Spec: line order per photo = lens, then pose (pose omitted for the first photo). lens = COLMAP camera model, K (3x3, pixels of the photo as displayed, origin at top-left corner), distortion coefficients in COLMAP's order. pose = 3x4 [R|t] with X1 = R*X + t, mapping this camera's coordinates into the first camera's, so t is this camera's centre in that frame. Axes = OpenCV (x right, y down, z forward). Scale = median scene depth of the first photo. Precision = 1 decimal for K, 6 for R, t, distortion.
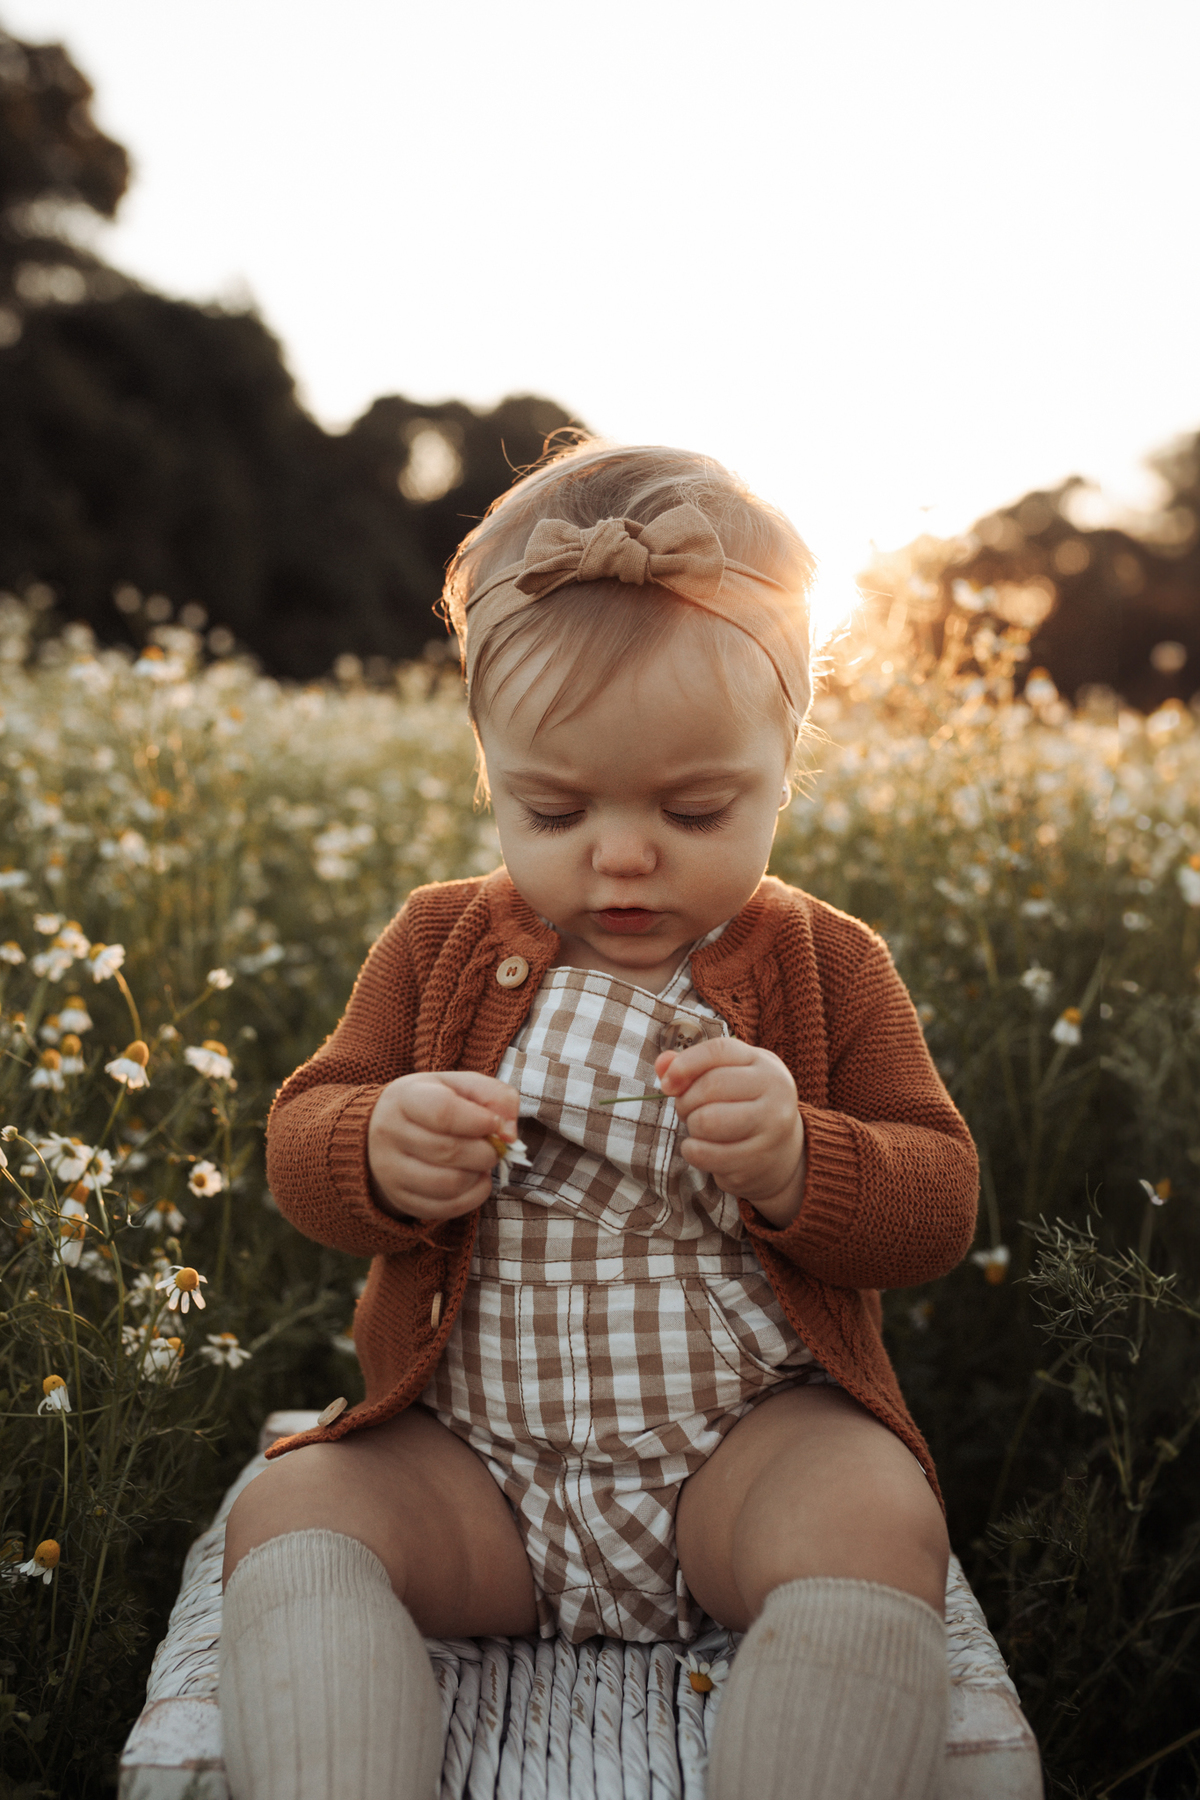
lens RADIAL K [[1733.3, 0, 600.0], [0, 1733.3, 900.0], [0, 0, 1]] dist [-0.025088, -0.012195]
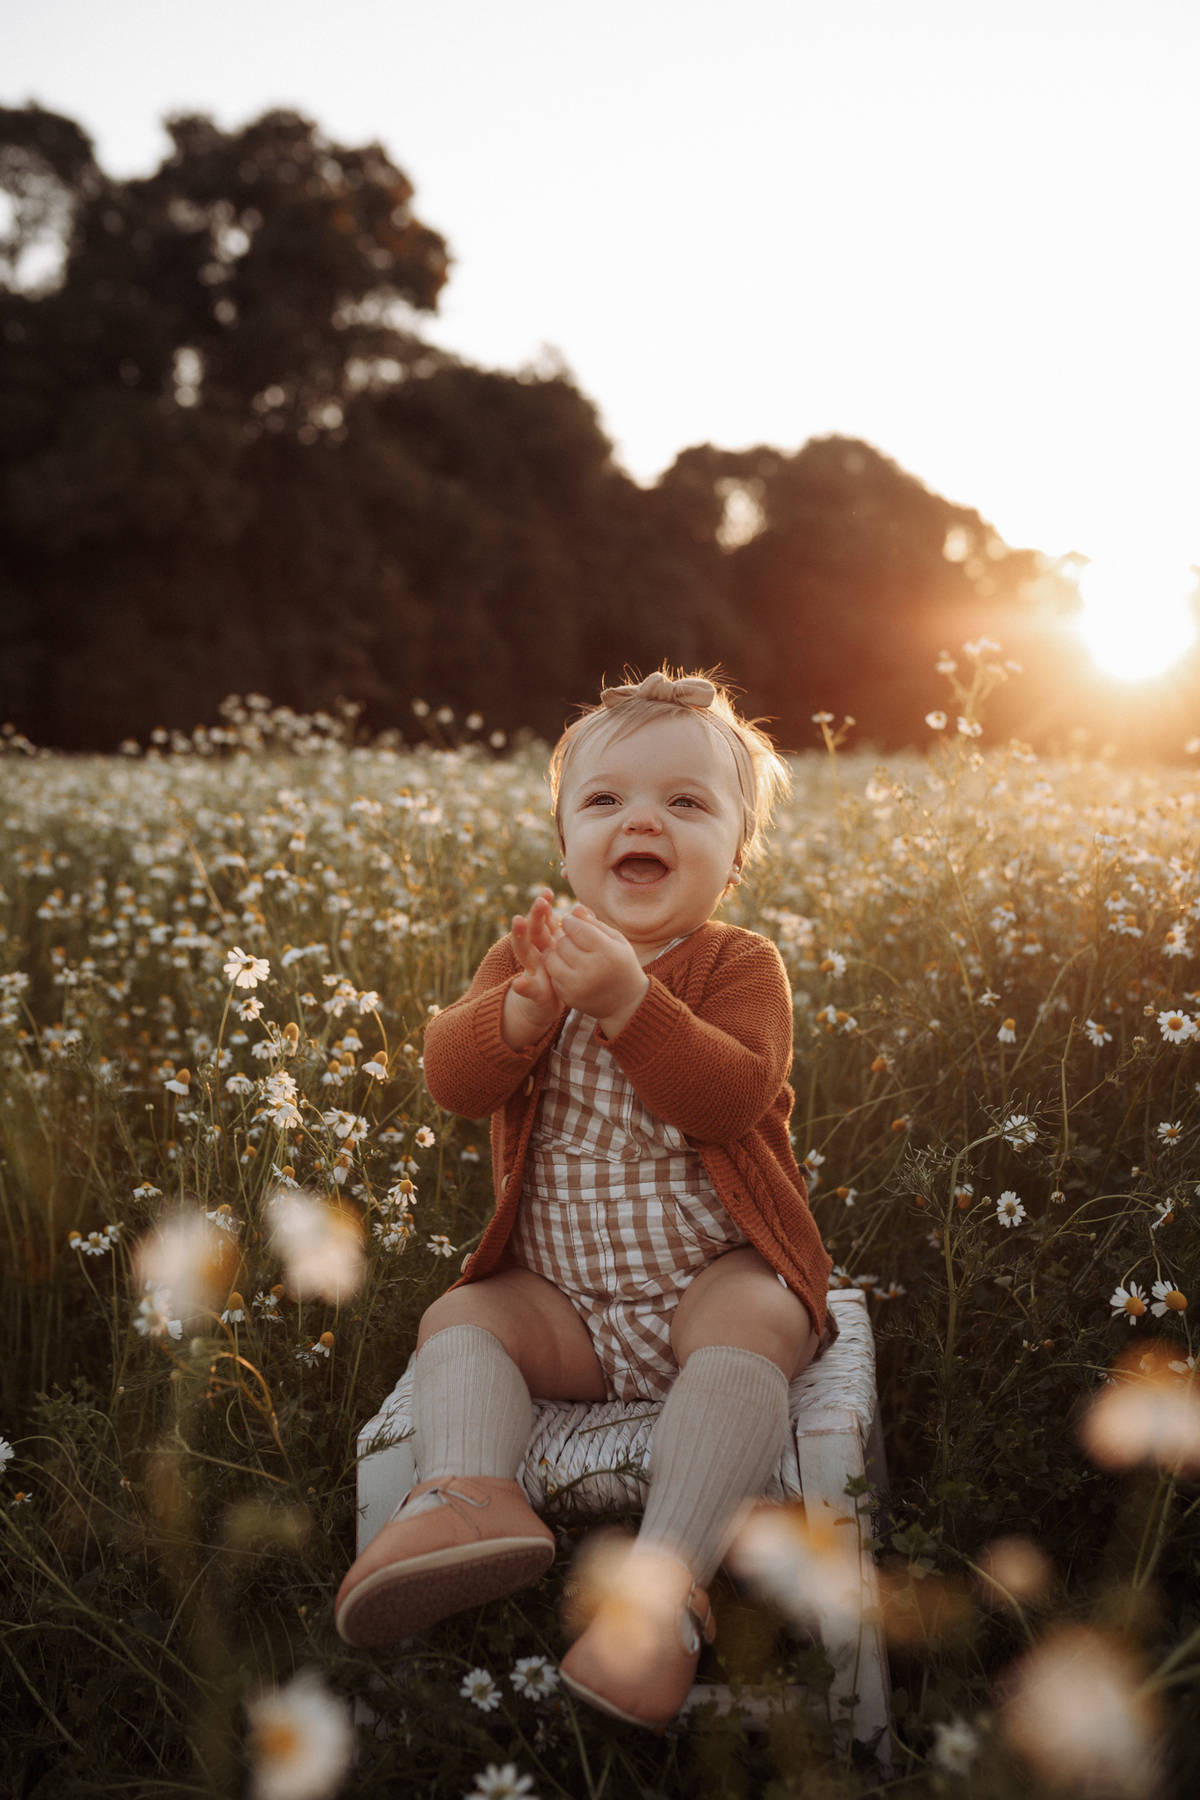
lens RADIAL K [[1735.5, 0, 588.5], [0, 1735.5, 904.3], [0, 0, 1]] dist [-0.023249, 0.021388]
pose [[0.980011, -0.032686, -0.196240, 0.228841], [0.028978, 0.999344, -0.021741, -0.014991], [0.196822, 0.015619, 0.980315, -0.520614]]
